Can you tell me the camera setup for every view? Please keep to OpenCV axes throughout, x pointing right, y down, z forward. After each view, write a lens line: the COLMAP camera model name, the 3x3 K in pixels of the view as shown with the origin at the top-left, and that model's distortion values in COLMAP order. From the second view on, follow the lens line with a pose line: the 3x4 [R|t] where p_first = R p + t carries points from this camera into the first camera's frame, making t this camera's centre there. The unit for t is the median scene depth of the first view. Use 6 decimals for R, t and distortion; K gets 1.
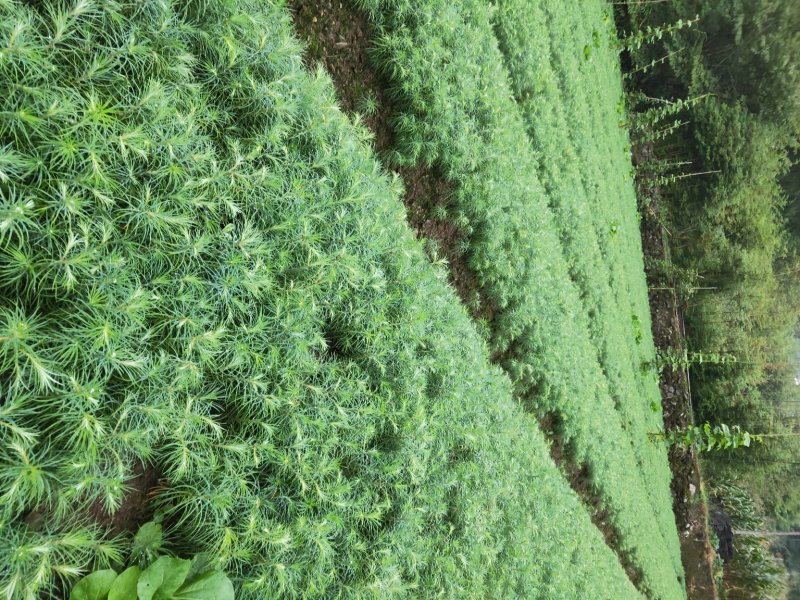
lens RADIAL K [[601.4, 0, 398.5], [0, 601.4, 298.8], [0, 0, 1]] dist [-0.019966, 0.053764]
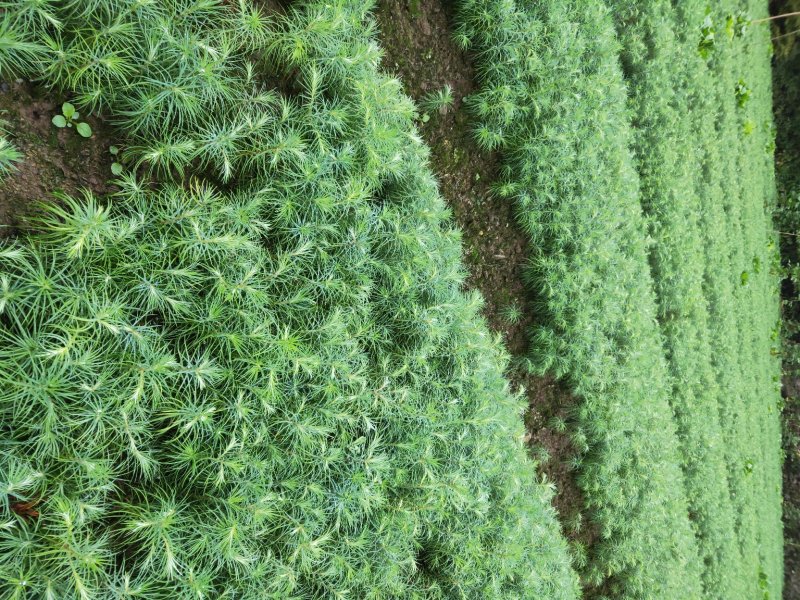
lens RADIAL K [[603.2, 0, 394.4], [0, 603.2, 293.9], [0, 0, 1]] dist [-0.017287, 0.050227]
pose [[0.950040, 0.222790, -0.218607, -0.019302], [-0.270660, 0.936851, -0.221480, -0.059499], [0.155459, 0.269583, 0.950346, -0.037237]]
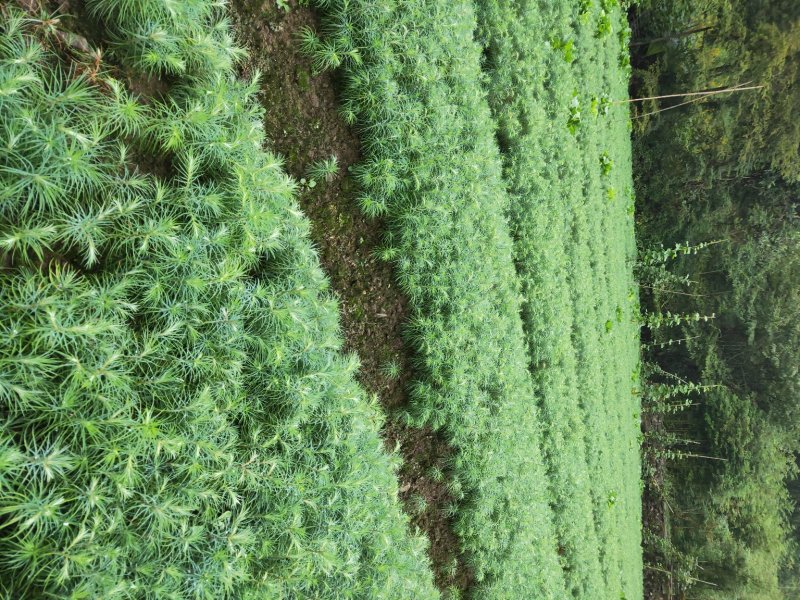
lens RADIAL K [[597.4, 0, 410.7], [0, 597.4, 295.1], [0, 0, 1]] dist [-0.010196, 0.046062]
pose [[0.969768, 0.240575, -0.040910, -0.003609], [-0.240477, 0.913633, -0.327790, -0.087885], [-0.041482, 0.327718, 0.943864, -0.069014]]
